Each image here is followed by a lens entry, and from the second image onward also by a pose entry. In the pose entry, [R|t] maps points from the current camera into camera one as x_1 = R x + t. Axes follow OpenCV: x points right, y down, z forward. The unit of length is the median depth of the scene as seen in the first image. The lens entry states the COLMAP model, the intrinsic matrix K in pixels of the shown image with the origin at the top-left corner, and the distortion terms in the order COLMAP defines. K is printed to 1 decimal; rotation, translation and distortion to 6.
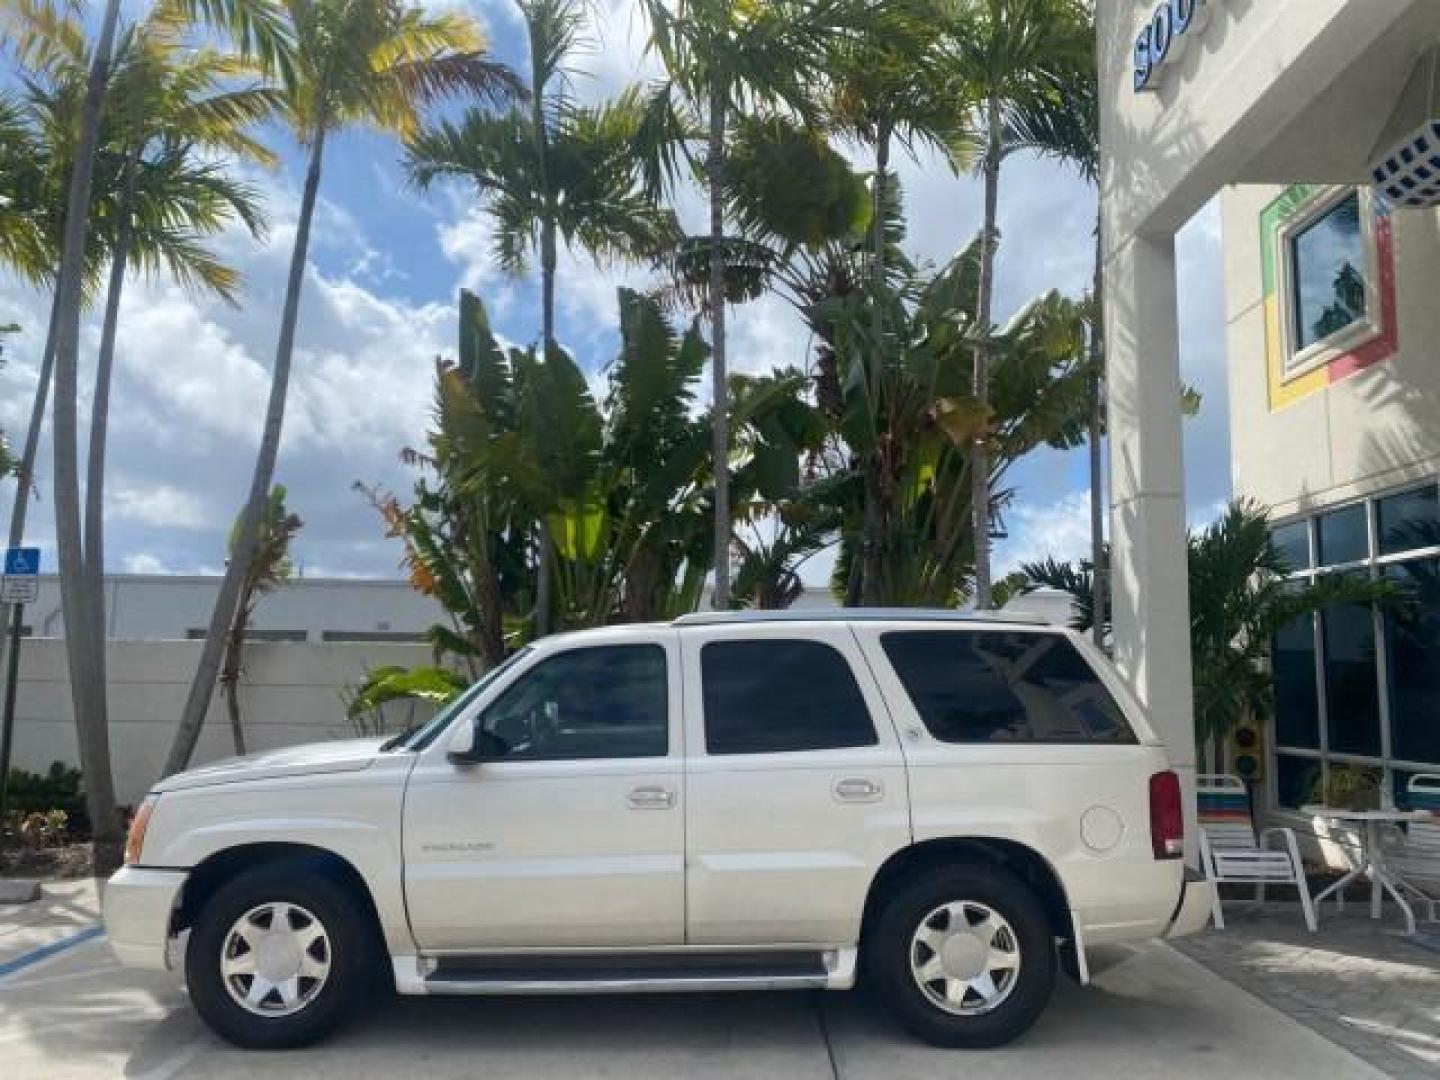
lens RADIAL K [[1105.5, 0, 717.0], [0, 1105.5, 529.3], [0, 0, 1]] dist [0.033397, -0.032016]
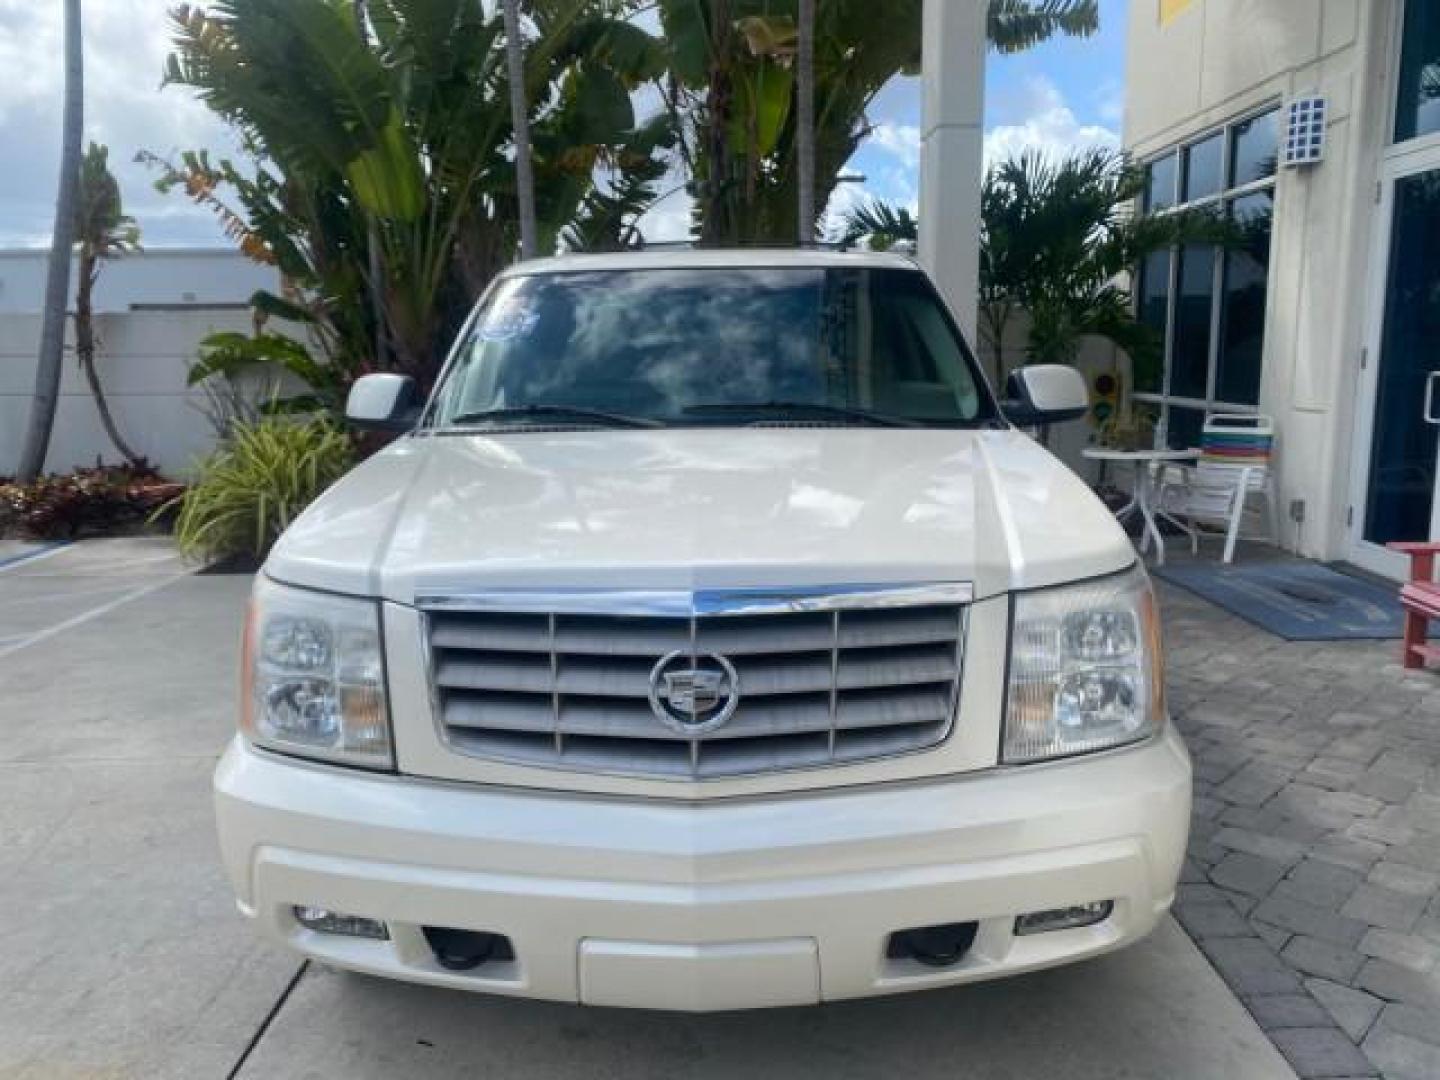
lens RADIAL K [[1105.5, 0, 714.2], [0, 1105.5, 535.4], [0, 0, 1]] dist [0.033397, -0.032016]
pose [[0.999392, -0.020837, -0.027952, 0.228004], [0.028291, 0.953223, 0.300940, 0.009978], [0.020374, -0.301548, 0.953233, 0.003164]]
